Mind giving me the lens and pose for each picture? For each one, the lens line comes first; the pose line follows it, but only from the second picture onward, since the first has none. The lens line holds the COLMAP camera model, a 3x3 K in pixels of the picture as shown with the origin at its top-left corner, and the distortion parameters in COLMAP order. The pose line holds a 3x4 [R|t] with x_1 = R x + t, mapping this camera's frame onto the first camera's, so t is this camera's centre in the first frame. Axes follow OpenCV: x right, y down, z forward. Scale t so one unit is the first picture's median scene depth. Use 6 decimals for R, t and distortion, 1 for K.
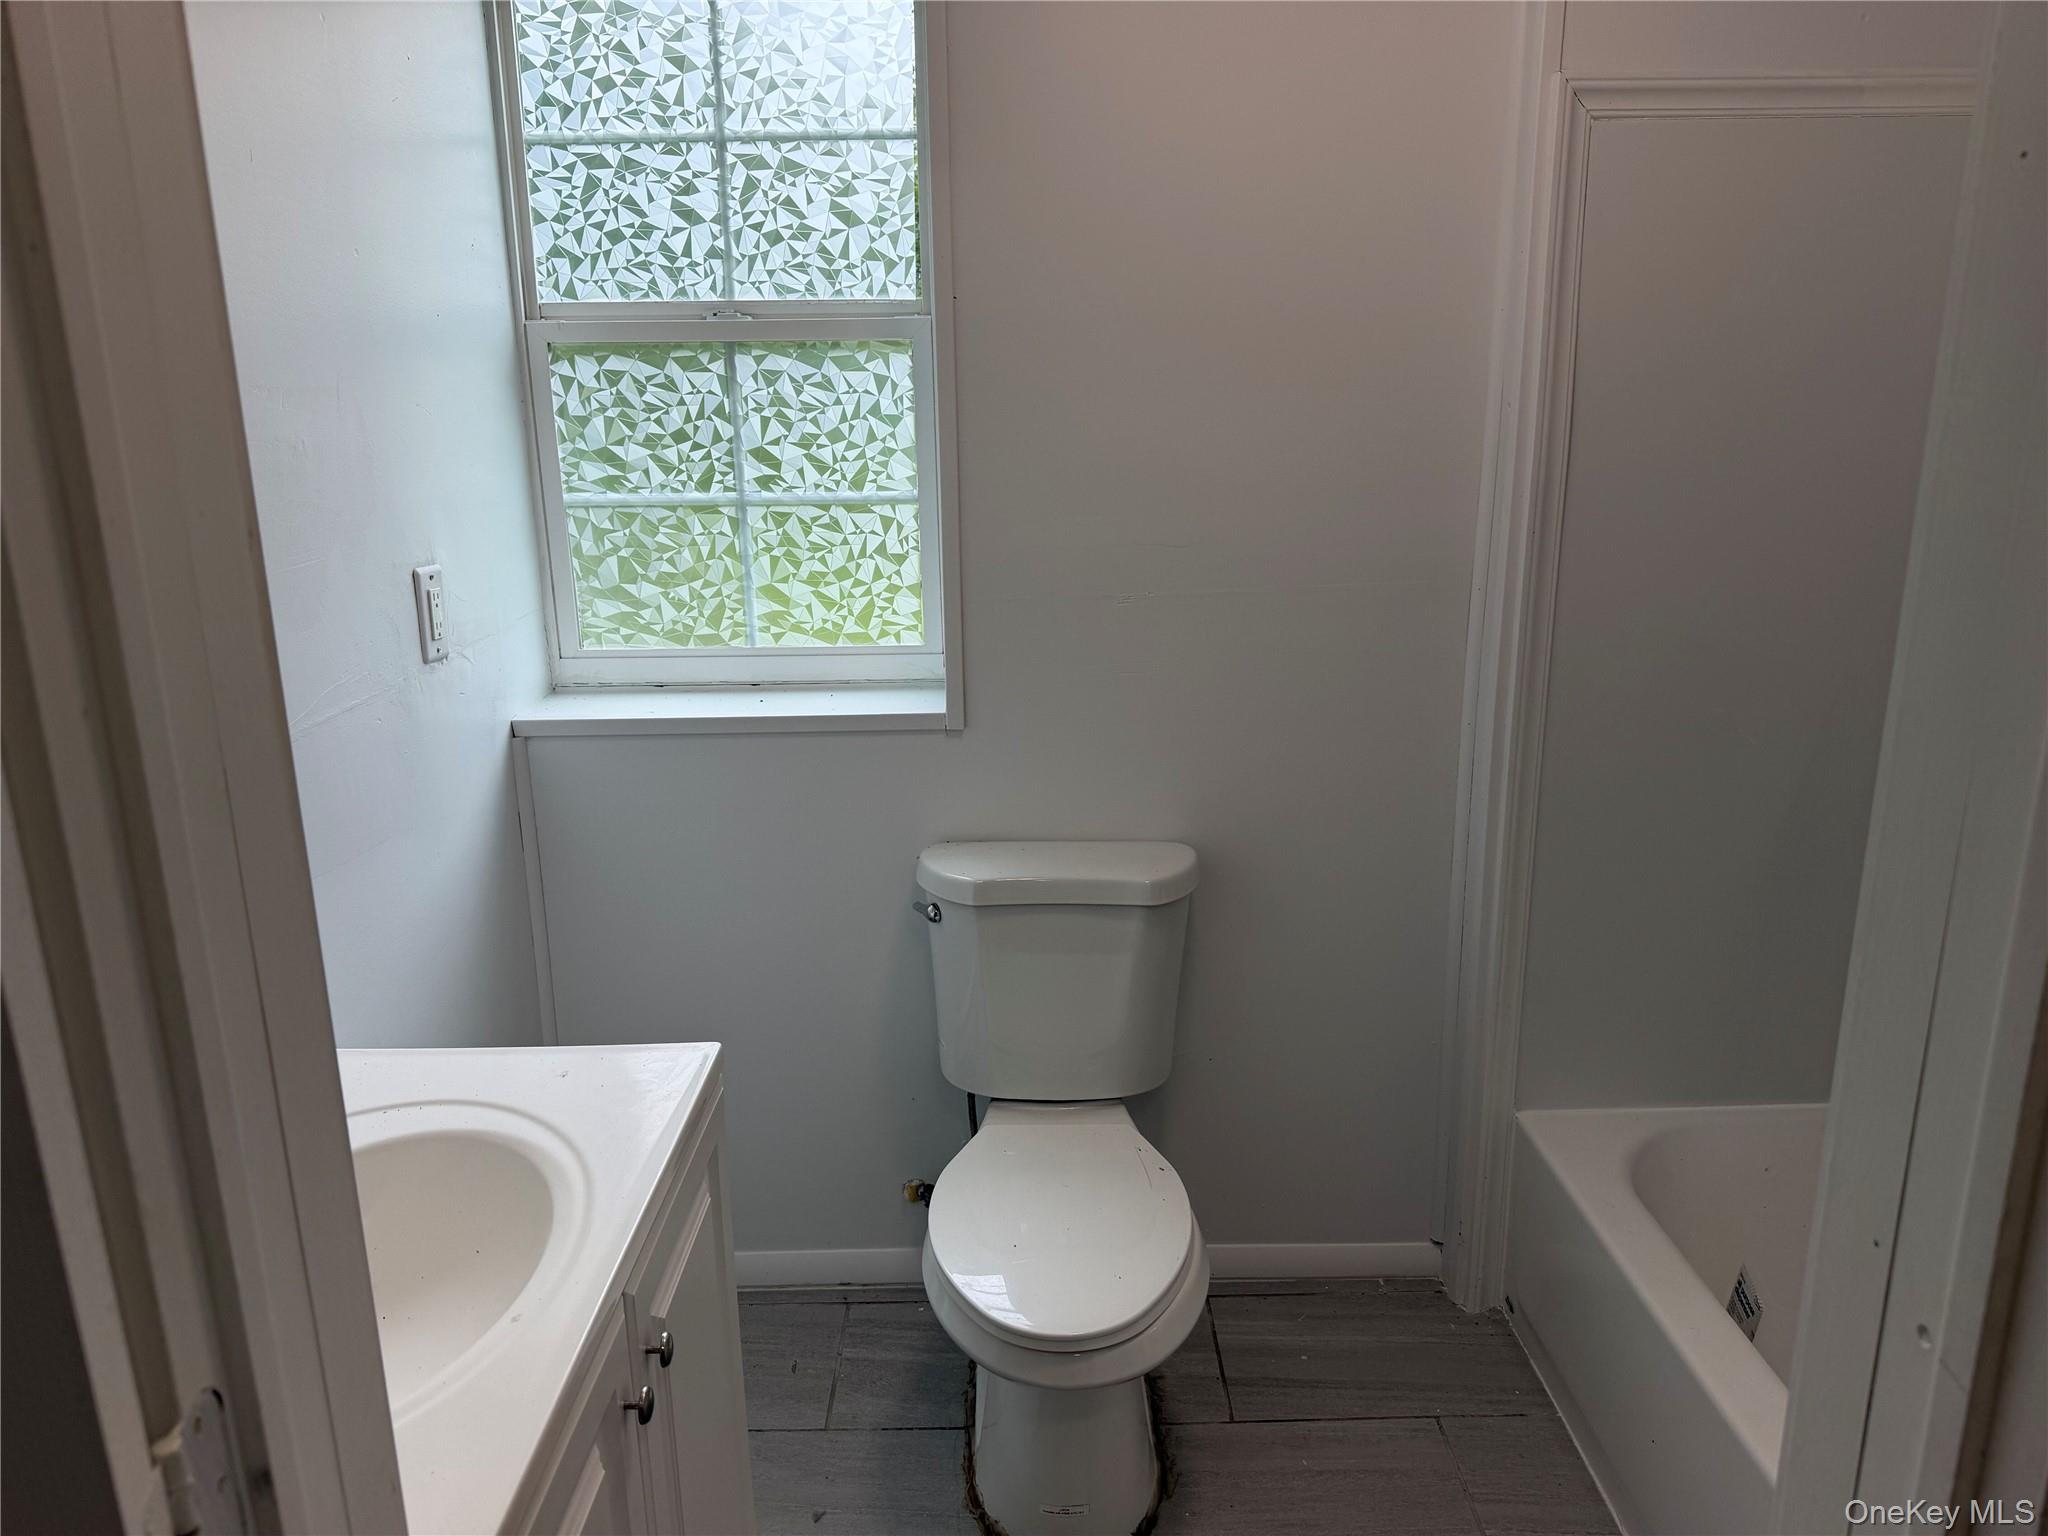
lens RADIAL K [[1482.9, 0, 1034.0], [0, 1482.9, 774.6], [0, 0, 1]] dist [0.059584, -0.072508]
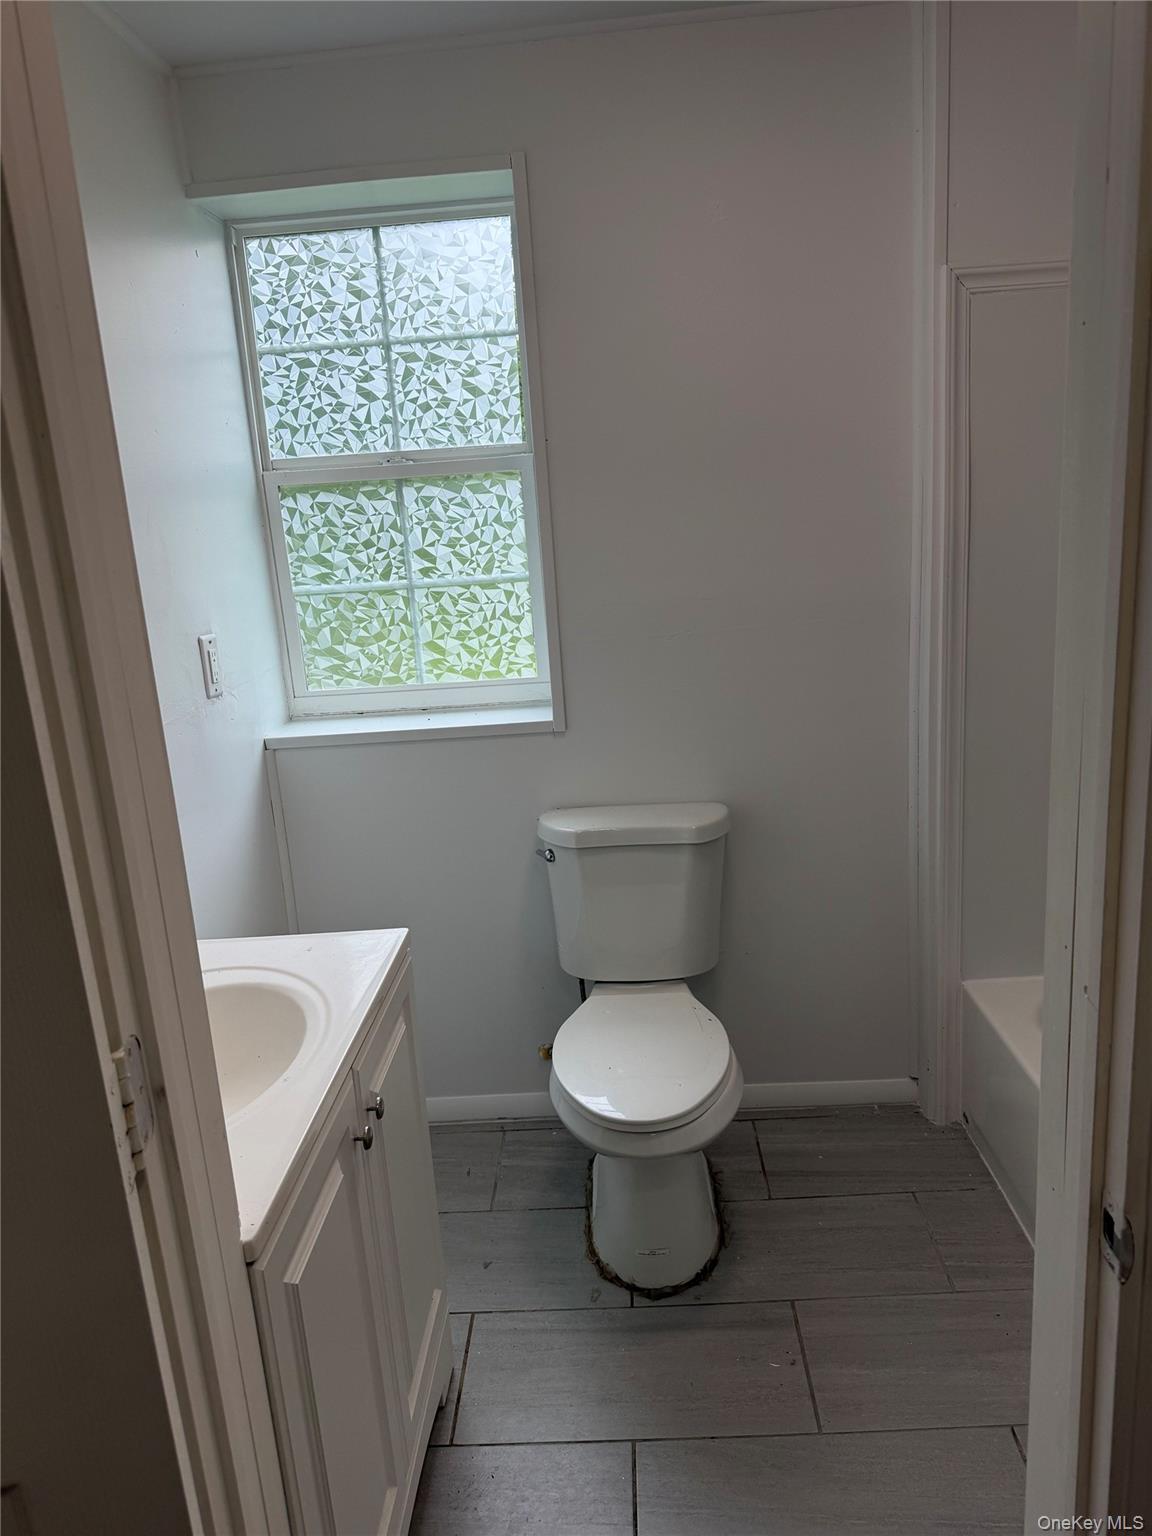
lens RADIAL K [[1112.2, 0, 583.4], [0, 1112.2, 773.1], [0, 0, 1]] dist [0.059584, -0.072508]
pose [[0.997713, -0.042818, -0.052304, 0.025051], [0.041872, 0.998941, -0.019056, 0.031139], [0.053064, 0.016823, 0.998449, -0.094308]]
